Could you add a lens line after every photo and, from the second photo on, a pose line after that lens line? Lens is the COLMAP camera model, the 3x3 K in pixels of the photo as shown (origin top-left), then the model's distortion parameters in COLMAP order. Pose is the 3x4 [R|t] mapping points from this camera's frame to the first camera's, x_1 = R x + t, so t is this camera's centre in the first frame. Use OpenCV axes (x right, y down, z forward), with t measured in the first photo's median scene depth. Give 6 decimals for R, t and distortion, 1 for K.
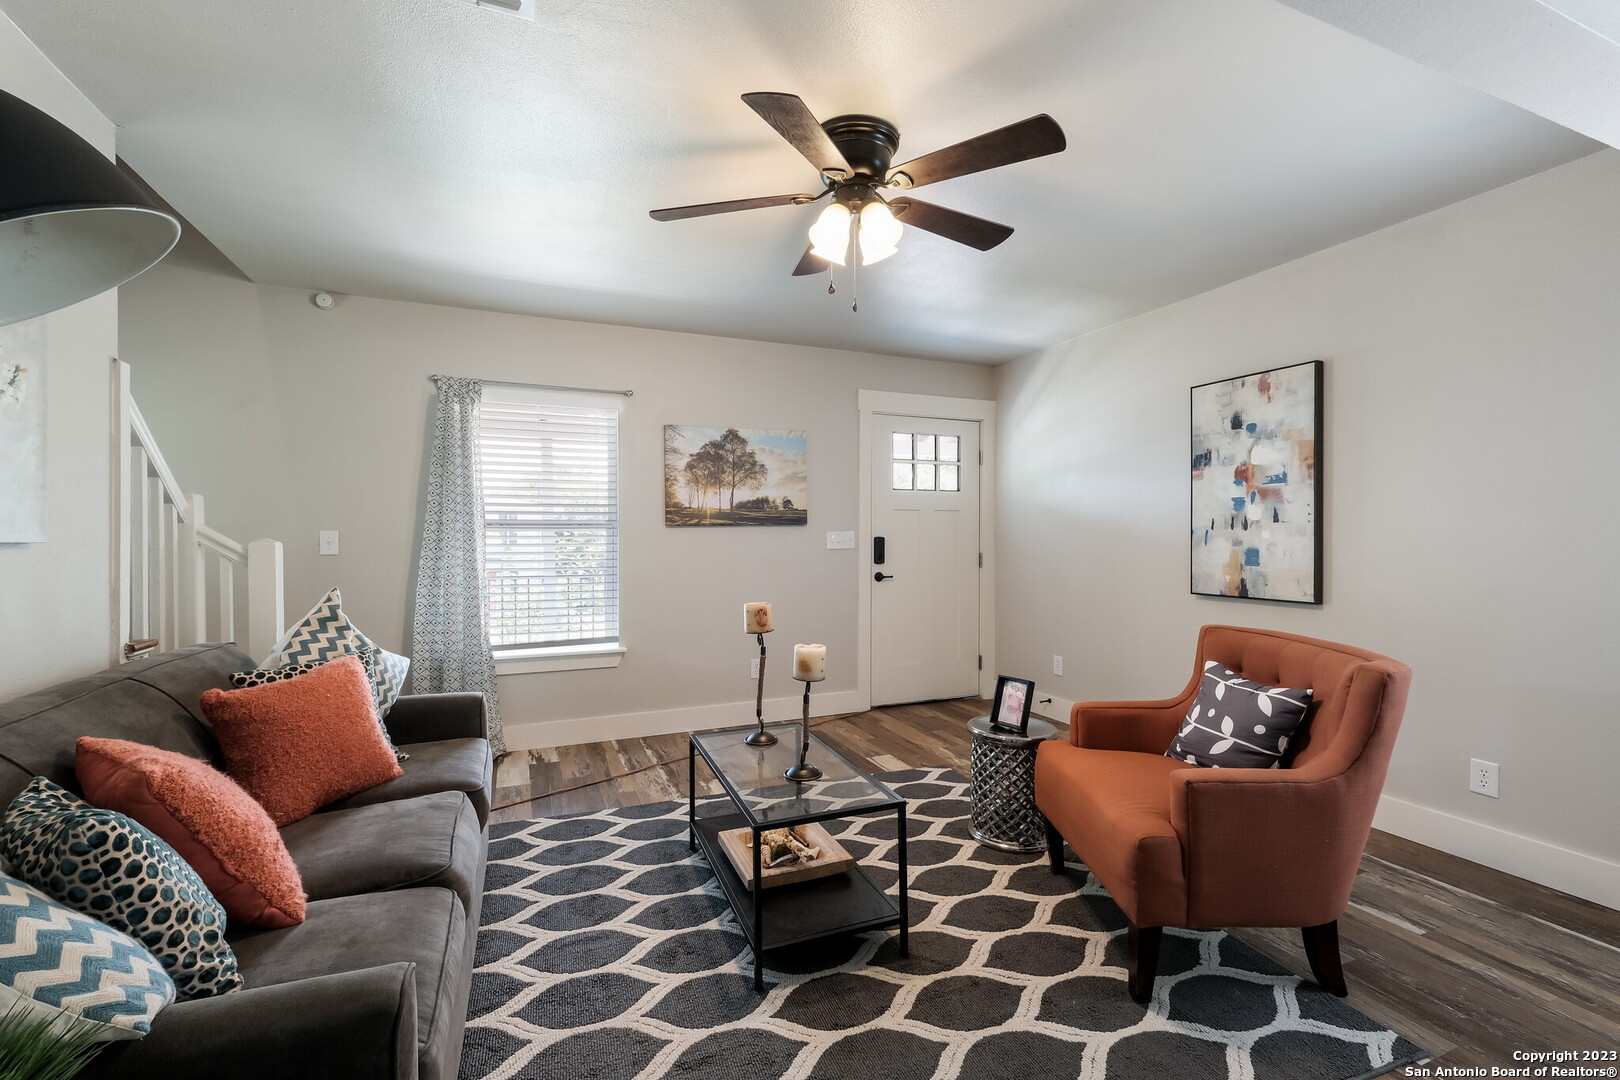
lens RADIAL K [[706.9, 0, 810.2], [0, 706.9, 536.9], [0, 0, 1]] dist [-0.009877, -0.001445]
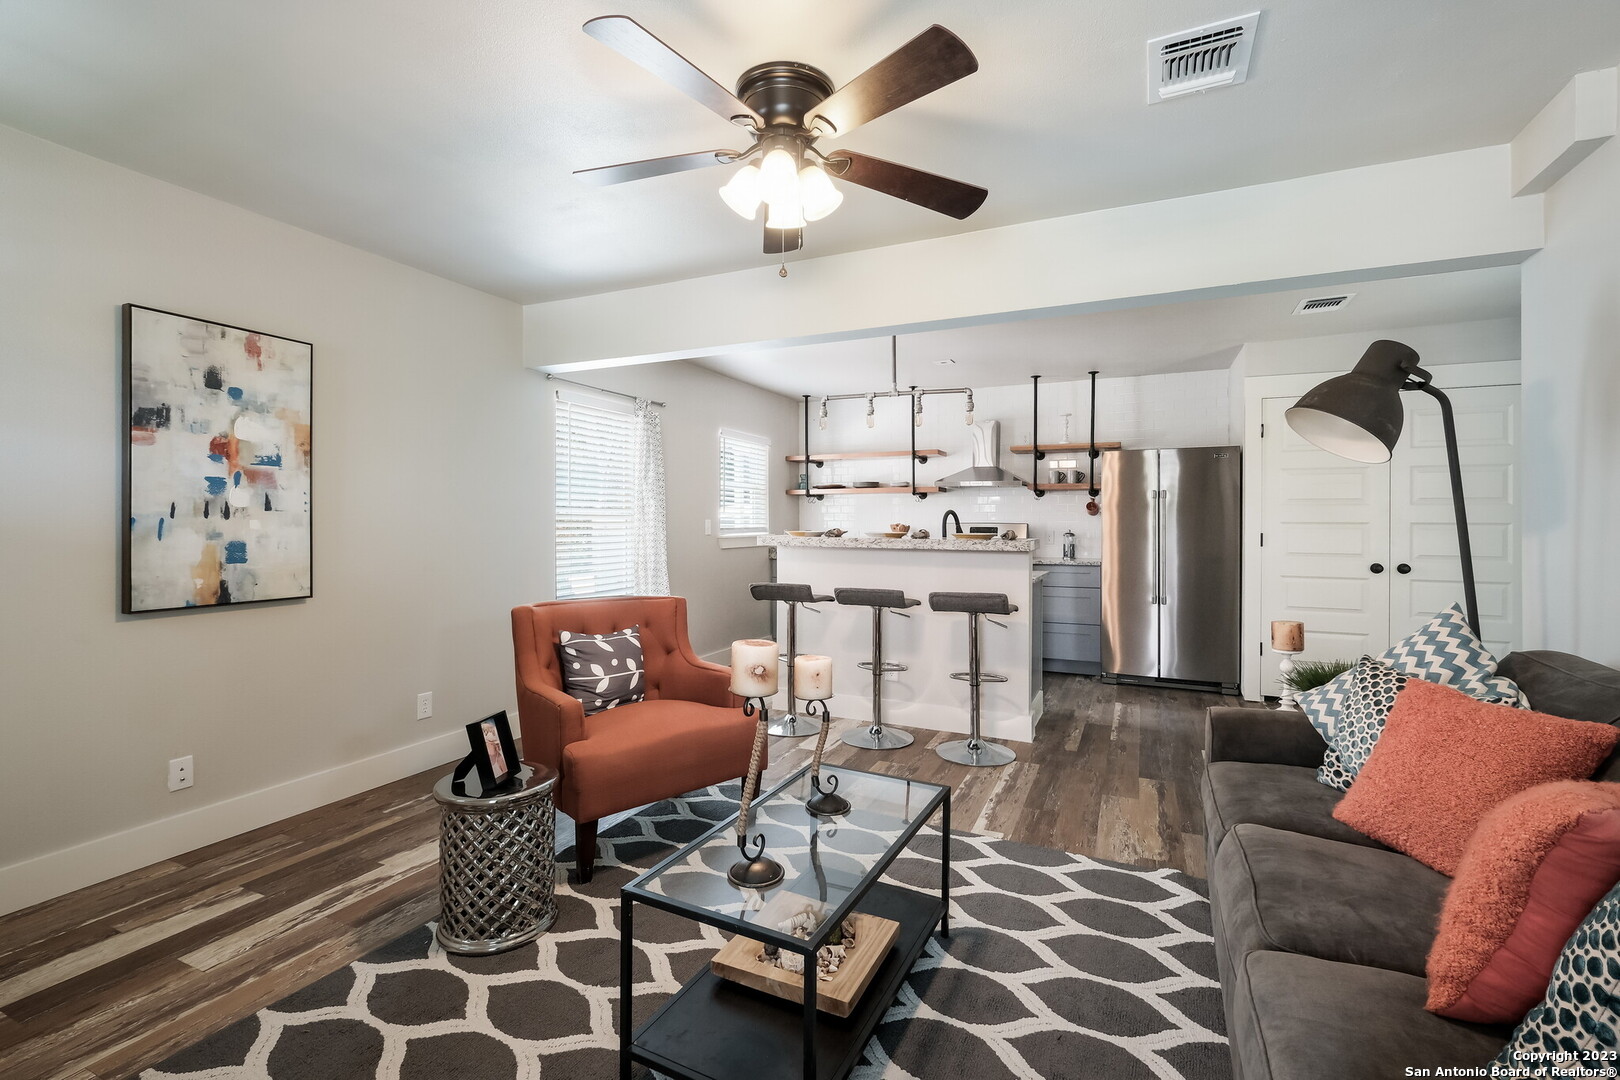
lens RADIAL K [[706.9, 0, 805.0], [0, 706.9, 526.5], [0, 0, 1]] dist [-0.009877, -0.001445]
pose [[-0.666907, 0.002388, 0.745138, -0.410063], [0.005749, 0.999982, 0.001941, 0.000905], [-0.745119, 0.005579, -0.666908, 1.047756]]
